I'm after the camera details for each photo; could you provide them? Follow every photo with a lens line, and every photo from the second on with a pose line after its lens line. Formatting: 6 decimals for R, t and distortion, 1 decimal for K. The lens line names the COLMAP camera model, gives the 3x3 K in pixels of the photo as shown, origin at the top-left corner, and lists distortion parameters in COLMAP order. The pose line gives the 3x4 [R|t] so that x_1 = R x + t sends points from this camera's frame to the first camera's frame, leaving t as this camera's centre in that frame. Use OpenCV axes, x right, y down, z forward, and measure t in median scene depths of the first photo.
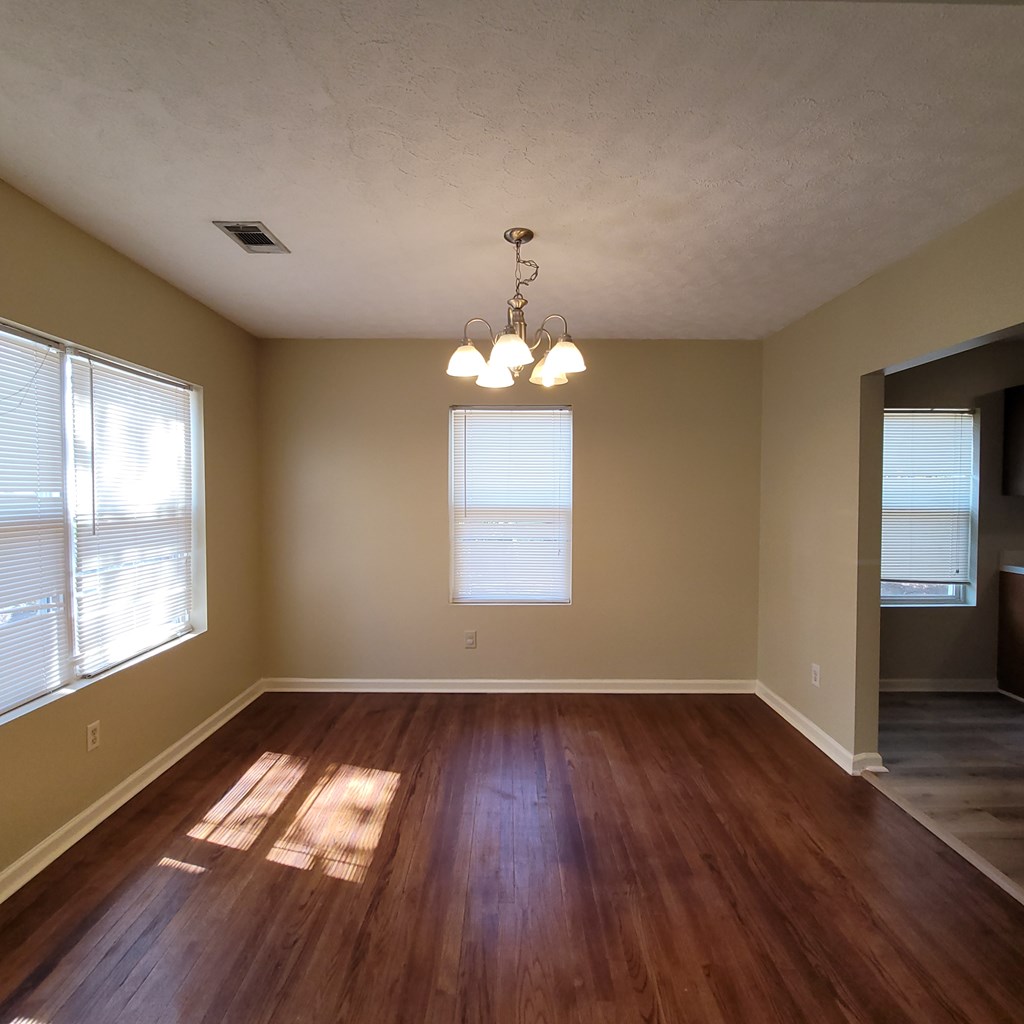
lens RADIAL K [[545.1, 0, 512.3], [0, 545.1, 509.2], [0, 0, 1]] dist [-0.002937, 0.001991]
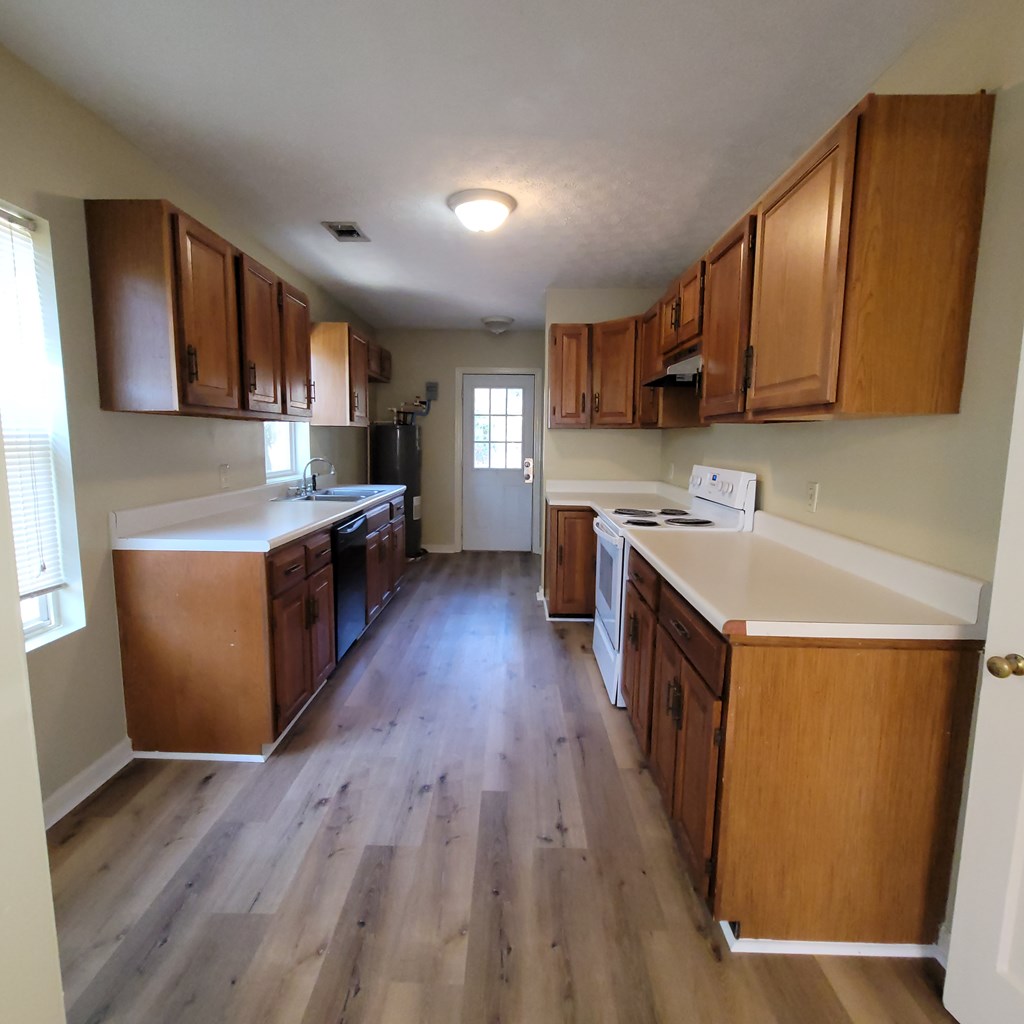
lens RADIAL K [[545.1, 0, 511.0], [0, 545.1, 507.0], [0, 0, 1]] dist [-0.002937, 0.001991]
pose [[0.019260, -0.126972, 0.991719, 0.364197], [0.010782, 0.991872, 0.126782, 0.005901], [-0.999756, 0.008251, 0.020472, 0.586847]]
